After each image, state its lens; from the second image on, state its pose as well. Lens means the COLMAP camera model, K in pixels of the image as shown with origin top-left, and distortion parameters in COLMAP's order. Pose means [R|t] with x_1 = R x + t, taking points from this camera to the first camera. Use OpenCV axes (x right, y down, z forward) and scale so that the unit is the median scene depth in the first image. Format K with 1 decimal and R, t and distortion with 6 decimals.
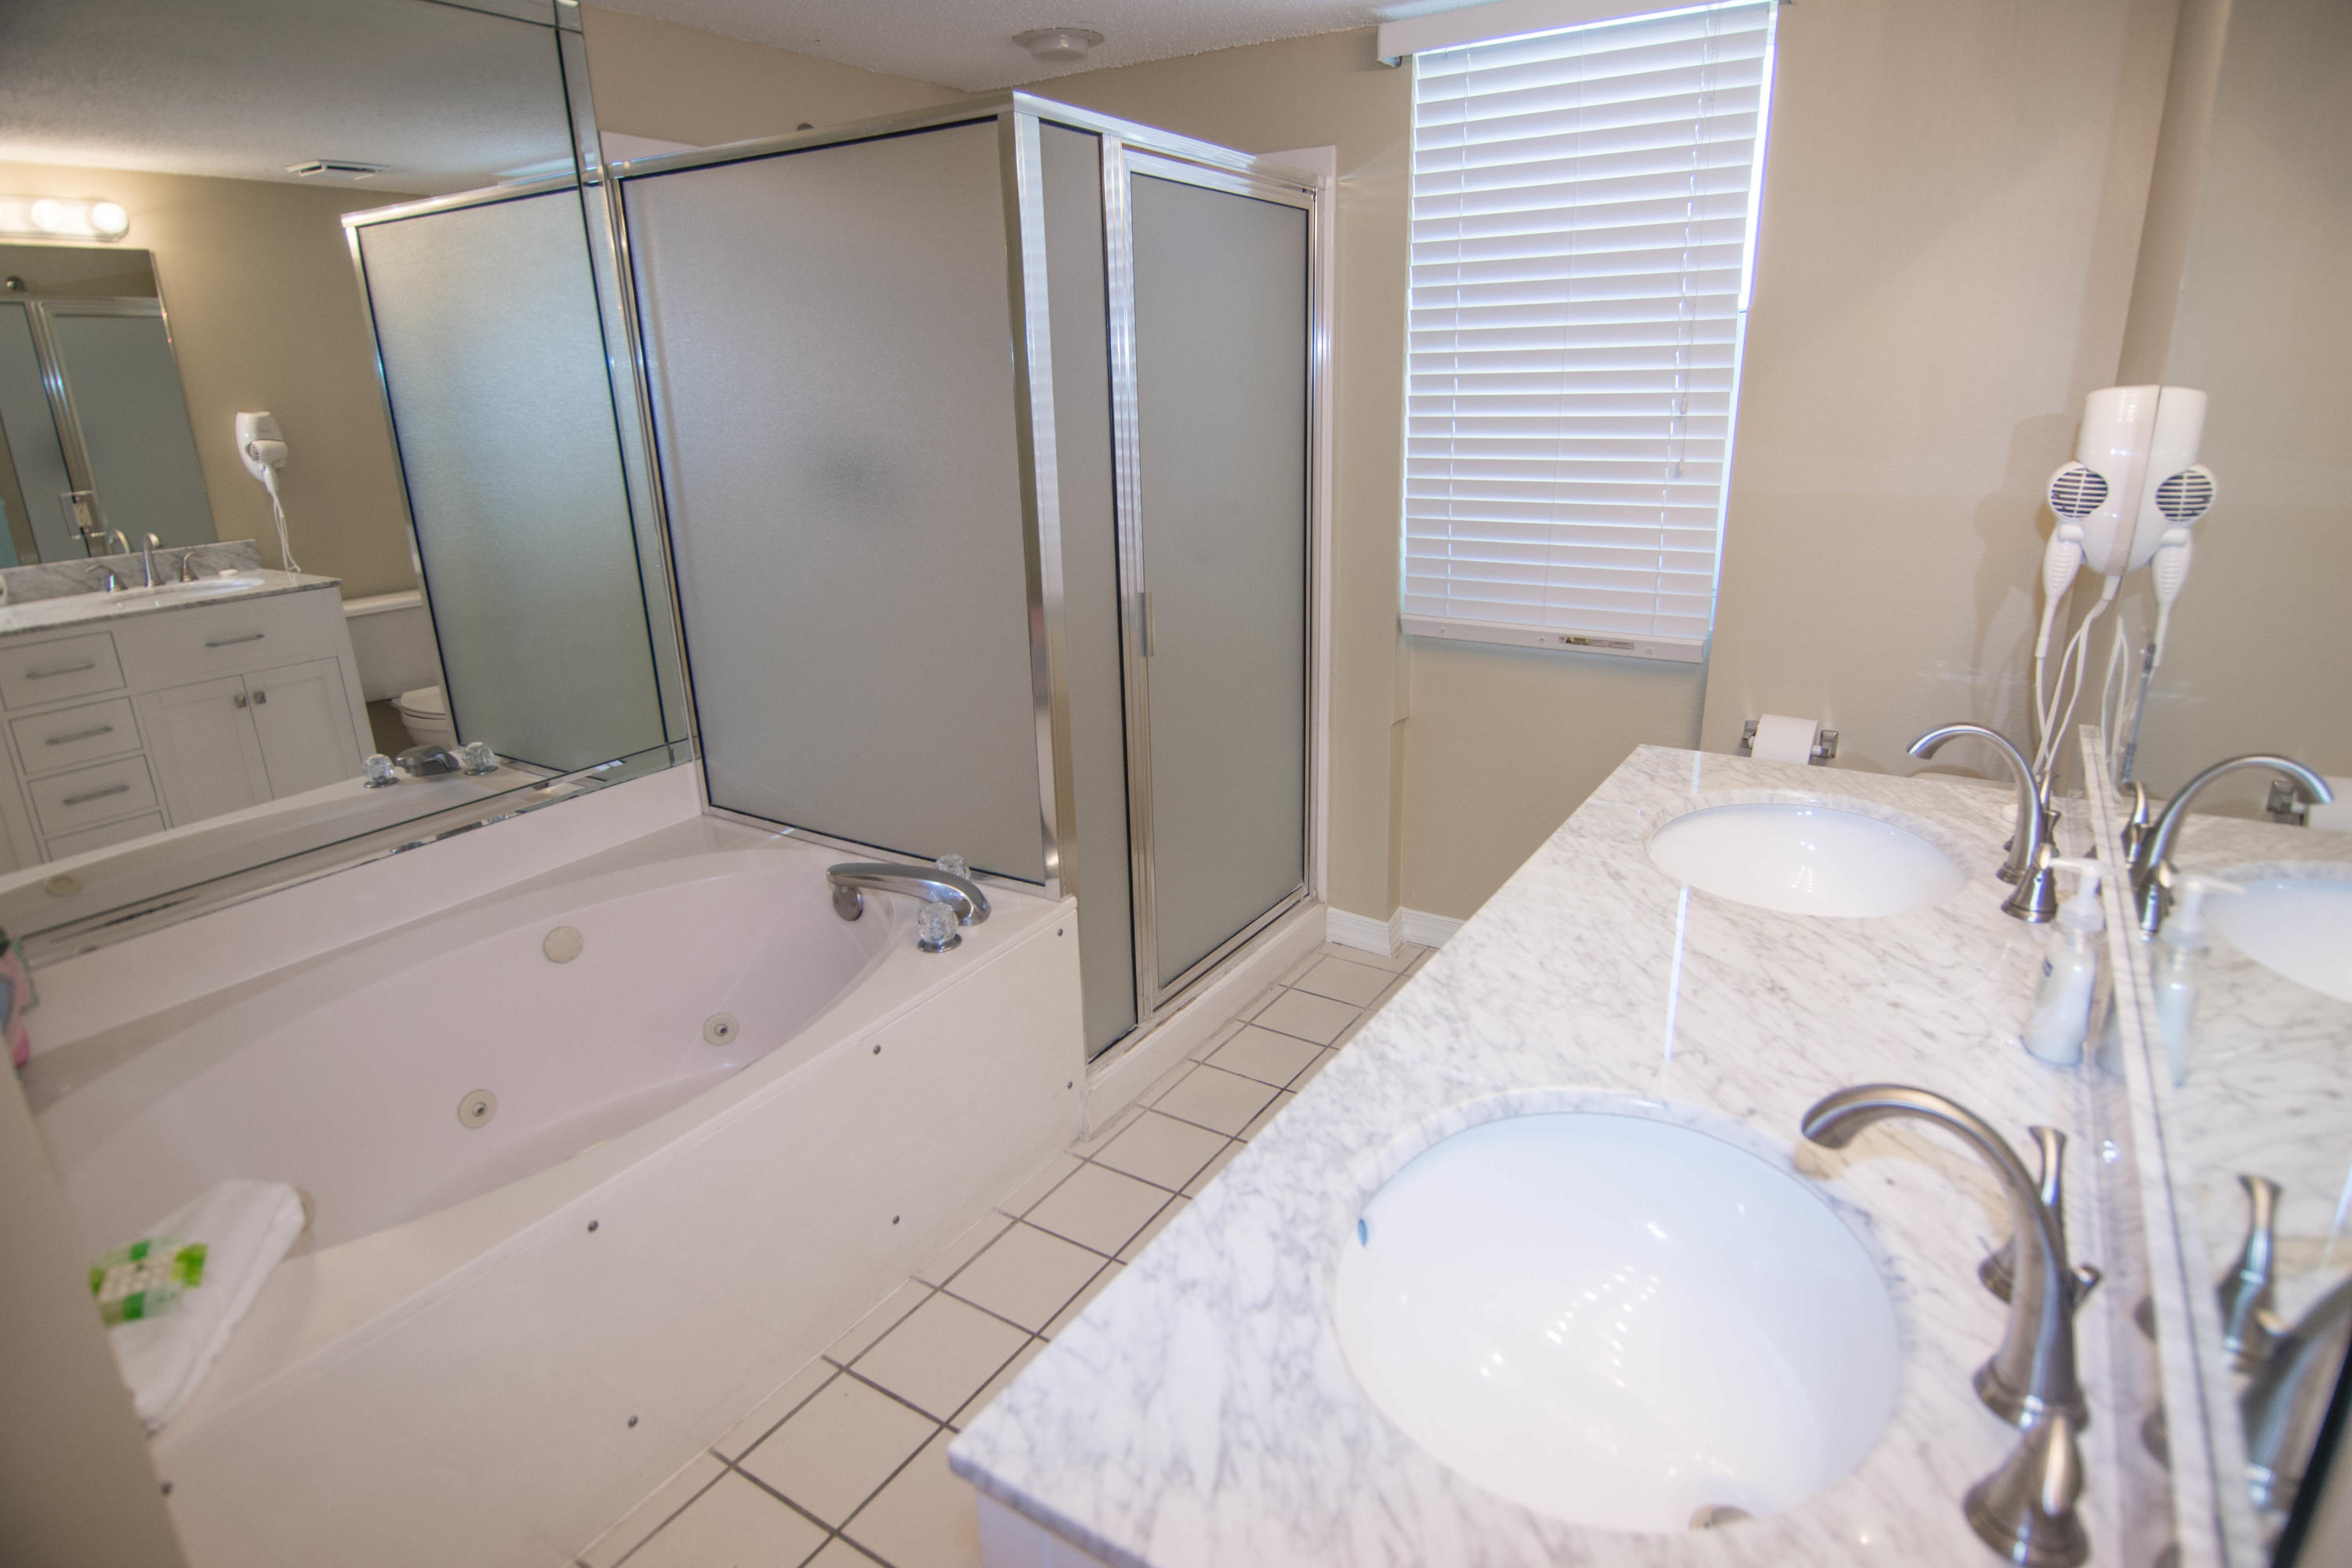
lens RADIAL K [[1251.4, 0, 1192.3], [0, 1251.4, 775.6], [0, 0, 1]] dist [-0.005375, -0.001768]
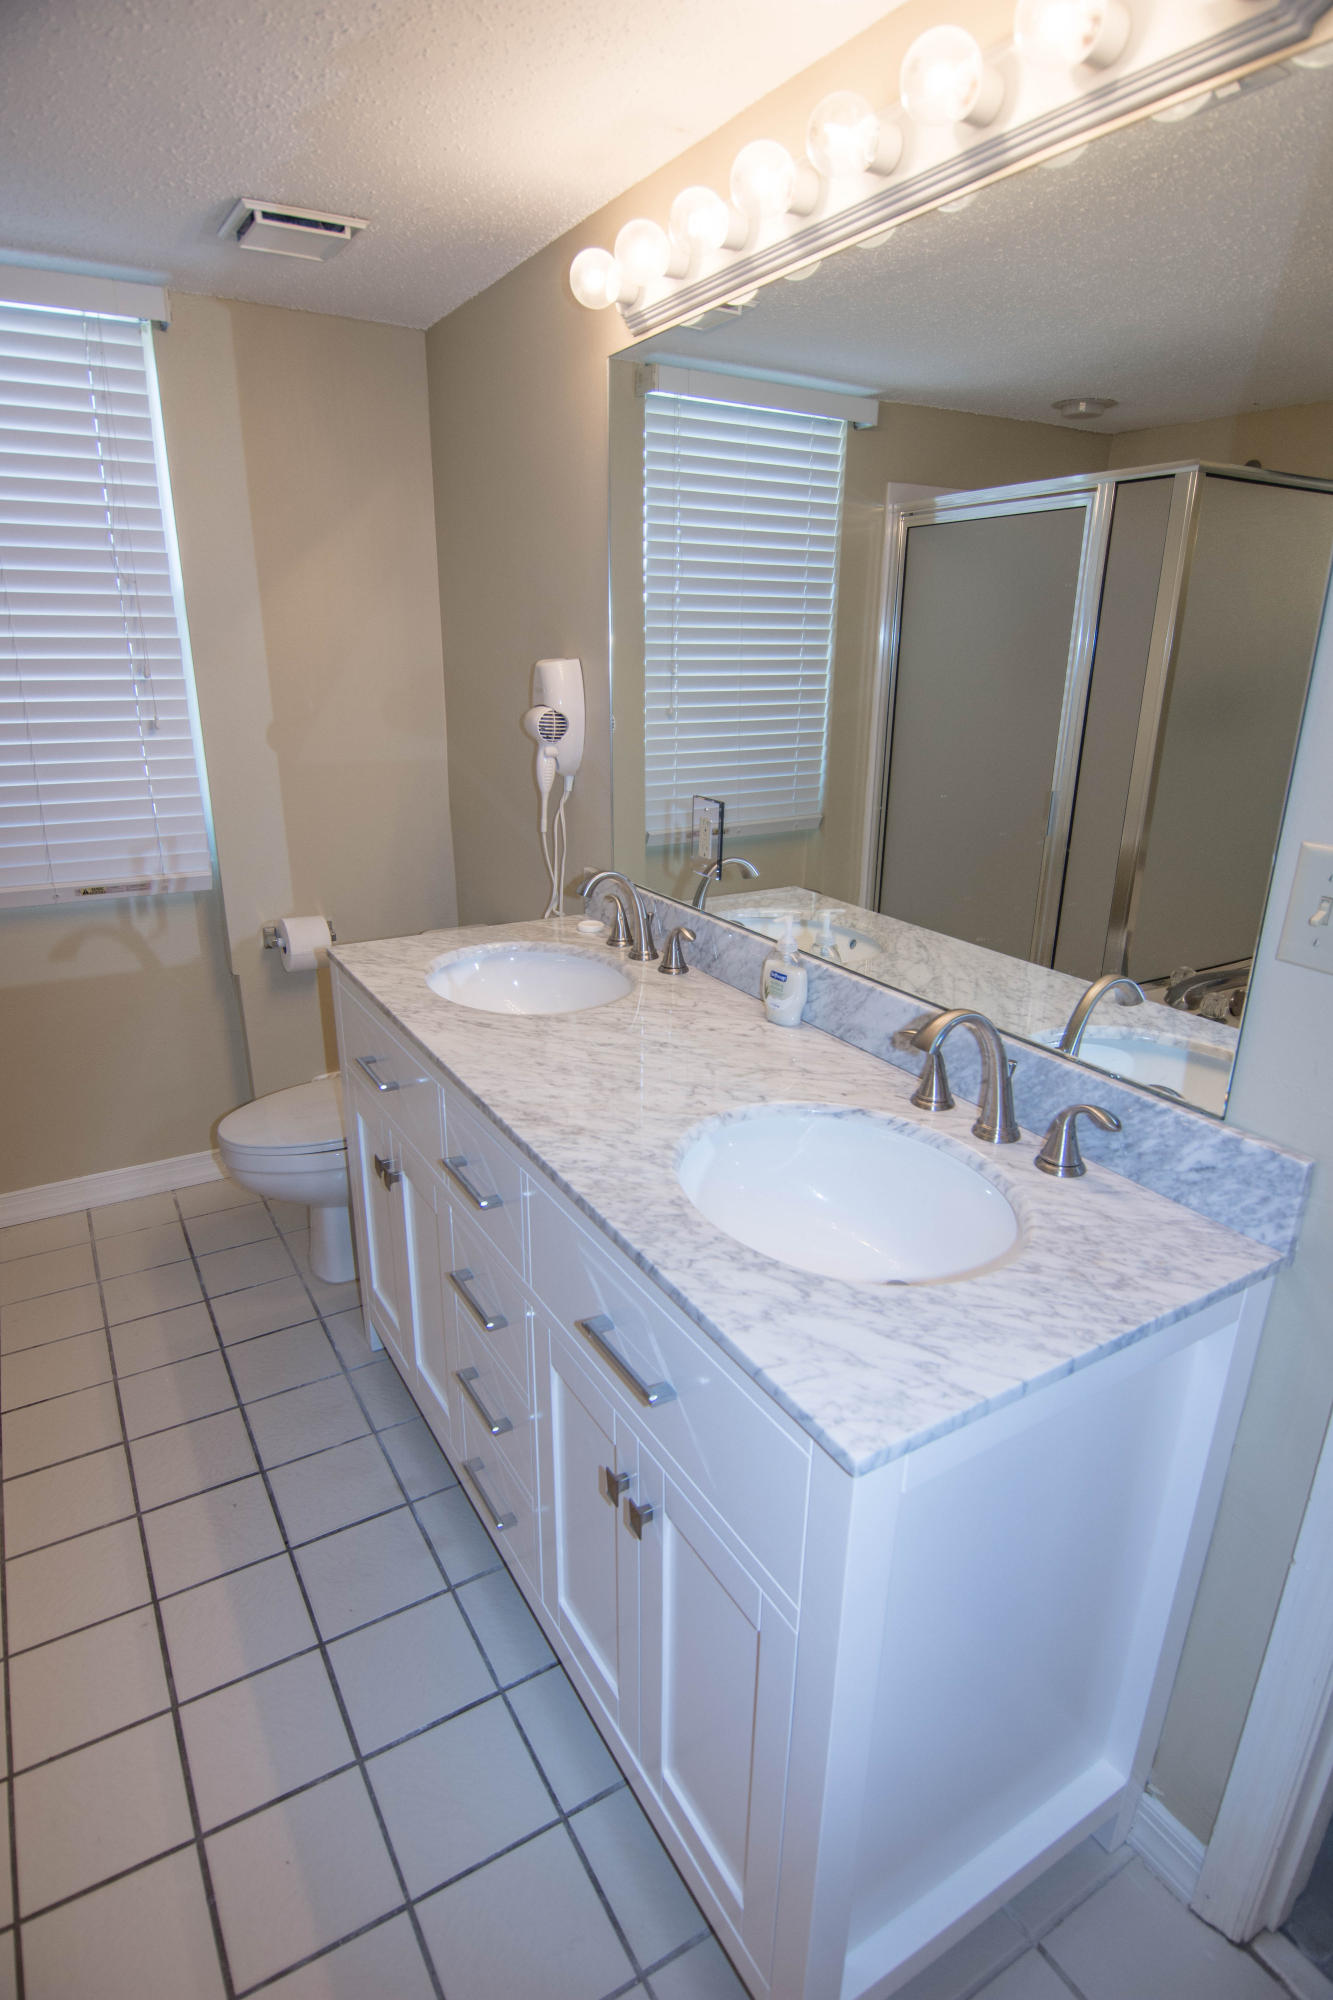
lens RADIAL K [[1064.1, 0, 679.1], [0, 1064.1, 1011.8], [0, 0, 1]] dist [-0.005375, -0.001768]
pose [[0.444639, -0.266782, 0.855058, -0.478971], [0.248493, 0.953883, 0.168397, -0.064862], [-0.860551, 0.137600, 0.490427, 0.234235]]
